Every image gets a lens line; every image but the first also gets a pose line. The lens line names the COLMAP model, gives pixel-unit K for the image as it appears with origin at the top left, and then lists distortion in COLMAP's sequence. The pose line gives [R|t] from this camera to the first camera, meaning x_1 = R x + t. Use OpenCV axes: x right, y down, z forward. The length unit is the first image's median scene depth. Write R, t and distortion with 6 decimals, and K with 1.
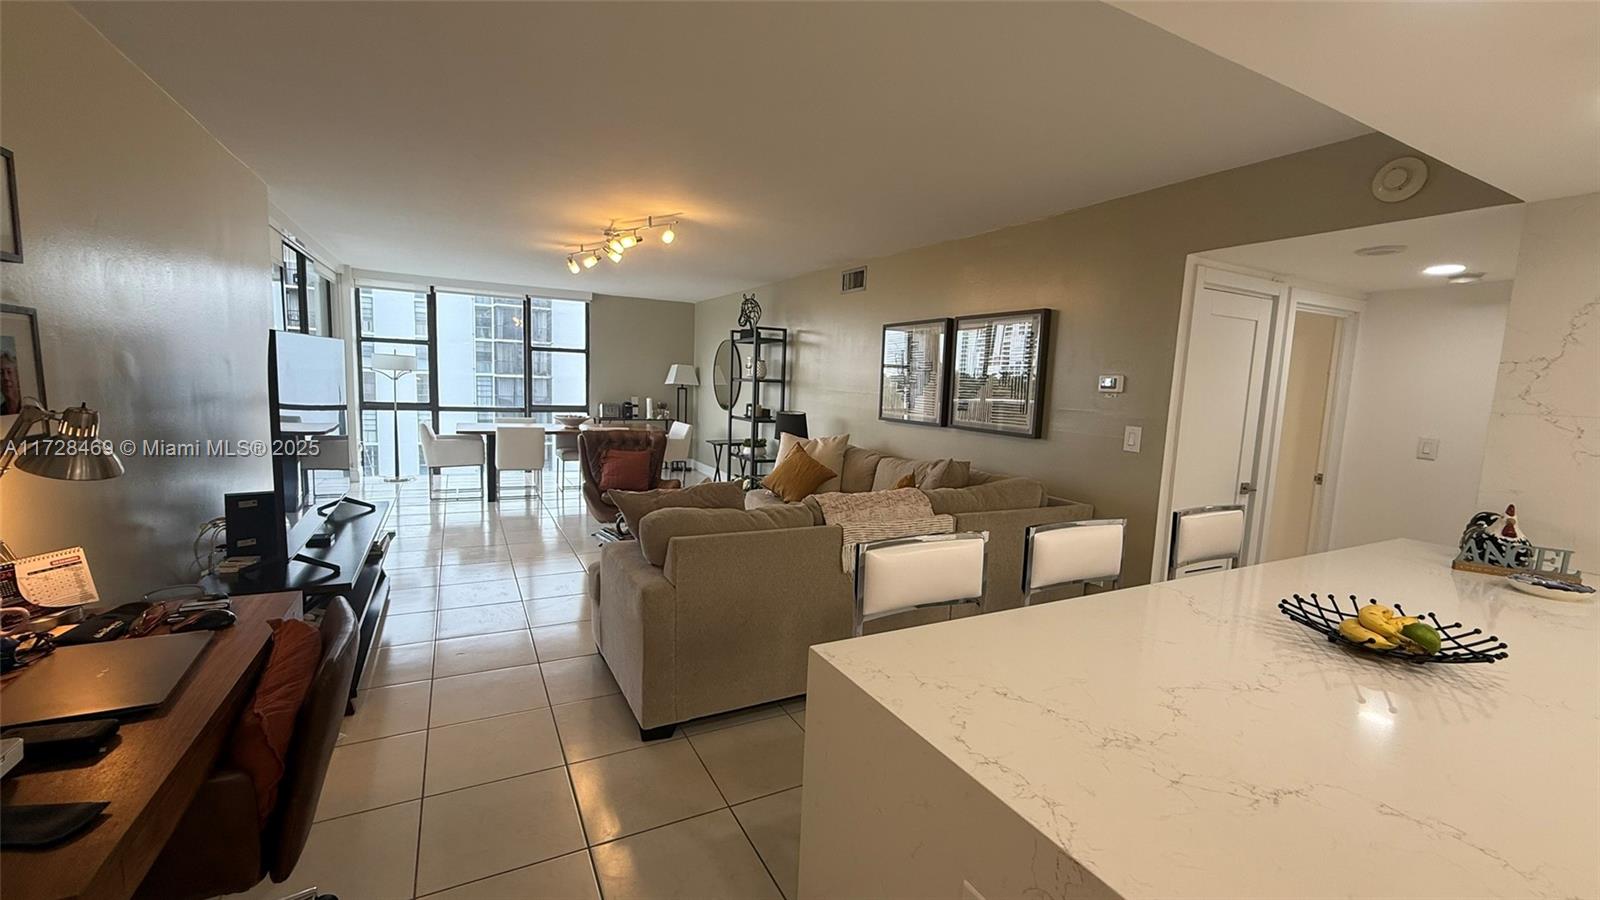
lens RADIAL K [[637.1, 0, 794.3], [0, 637.1, 453.9], [0, 0, 1]] dist [-0.000911, 0.000127]
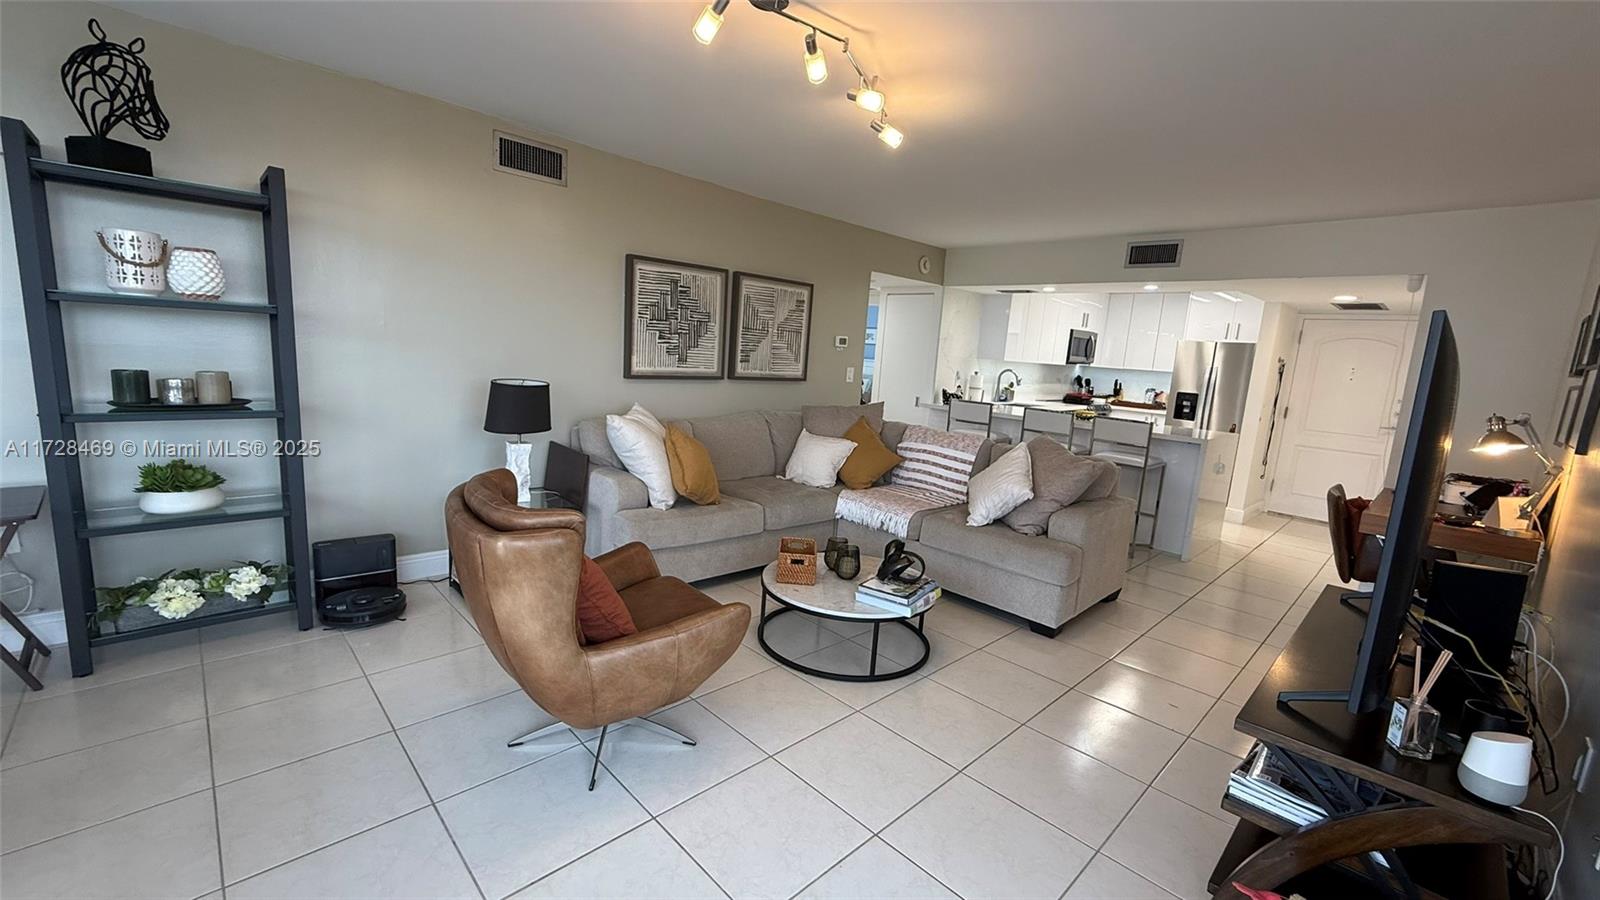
lens RADIAL K [[637.1, 0, 796.5], [0, 637.1, 453.6], [0, 0, 1]] dist [-0.000911, 0.000127]
pose [[-0.277340, -0.212493, 0.936979, -0.692137], [0.034878, 0.972366, 0.230842, -0.140816], [-0.960139, 0.096702, -0.262265, 1.045935]]
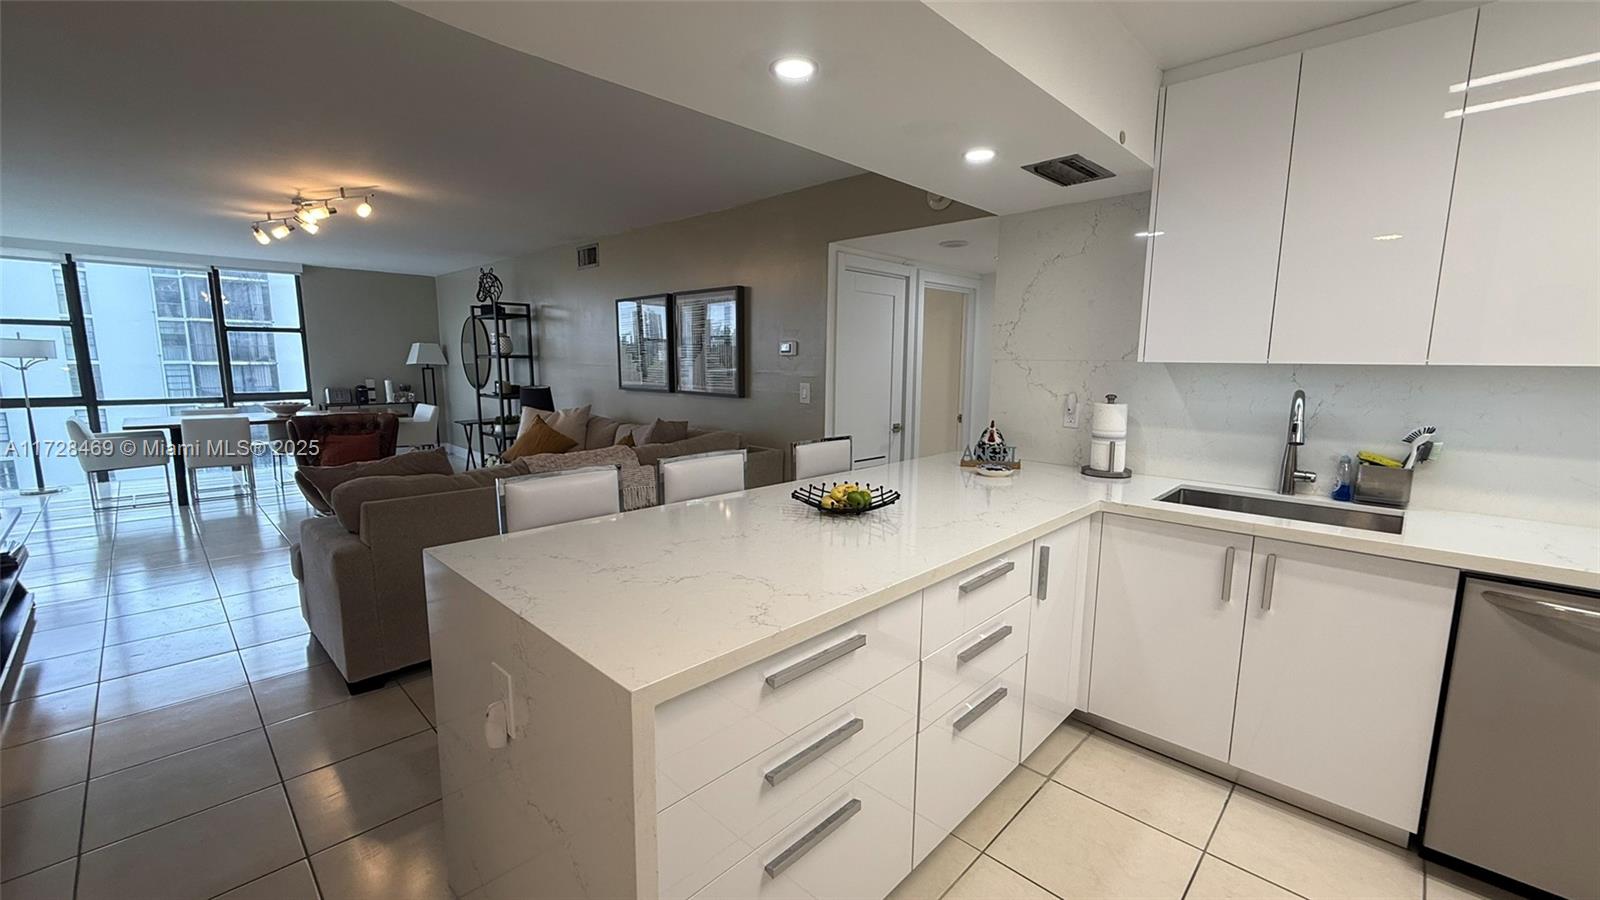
lens RADIAL K [[637.1, 0, 796.4], [0, 637.1, 455.2], [0, 0, 1]] dist [-0.000911, 0.000127]
pose [[0.951076, -0.076458, 0.299347, 0.089870], [0.064097, 0.996644, 0.050912, 0.021520], [-0.302235, -0.029235, 0.952785, -0.113776]]
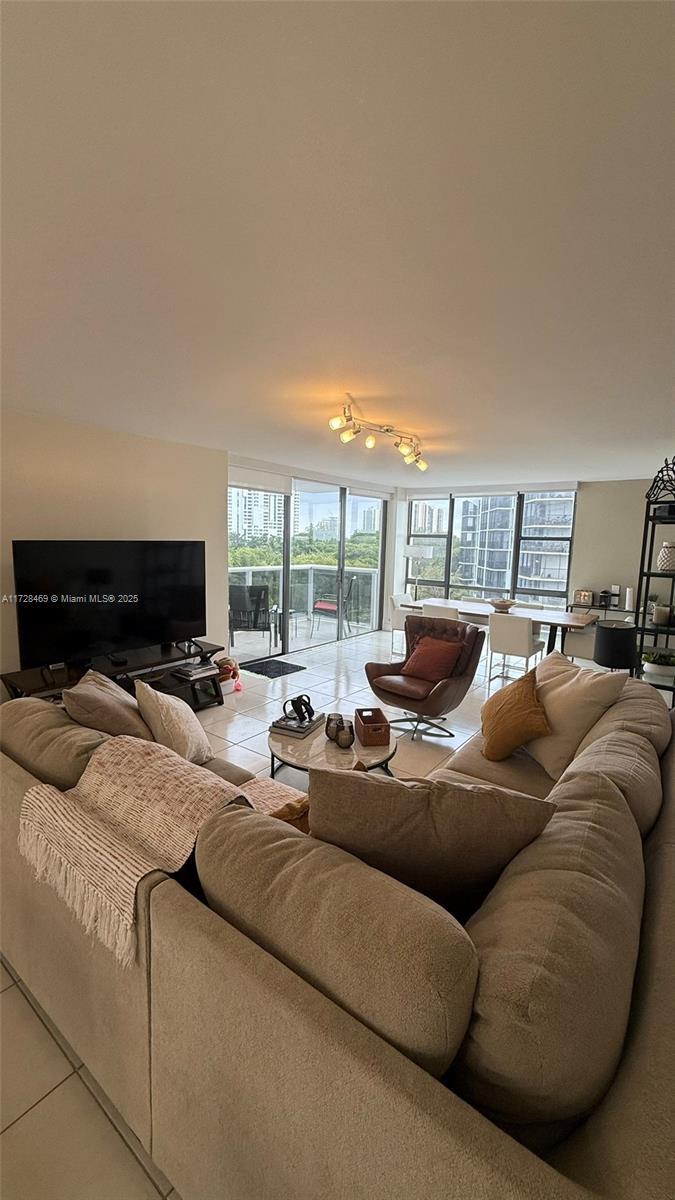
lens RADIAL K [[477.8, 0, 334.8], [0, 477.8, 602.0], [0, 0, 1]] dist [-0.000911, 0.000127]
pose [[0.420249, 0.090880, -0.902846, 0.370788], [-0.116270, 0.992163, 0.045751, -0.083641], [0.899929, 0.085748, 0.427522, 0.552363]]
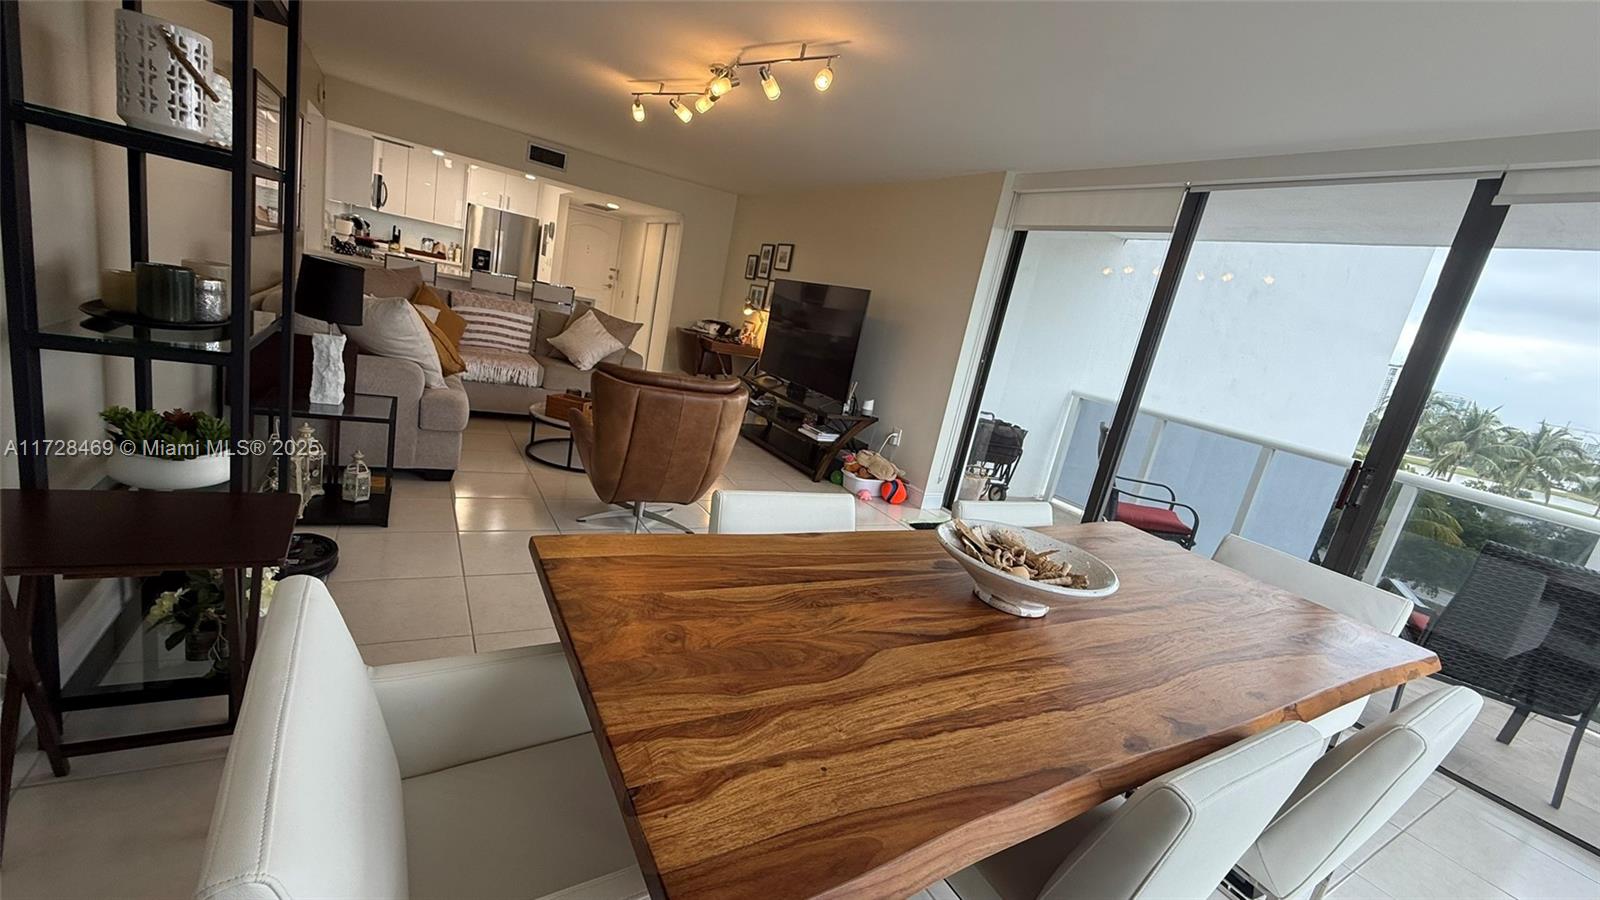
lens RADIAL K [[637.1, 0, 798.3], [0, 637.1, 451.6], [0, 0, 1]] dist [-0.000911, 0.000127]
pose [[-0.970343, -0.218853, -0.102651, -0.362695], [-0.240750, 0.913157, 0.328914, -0.196419], [0.021753, 0.343873, -0.938764, 1.703546]]
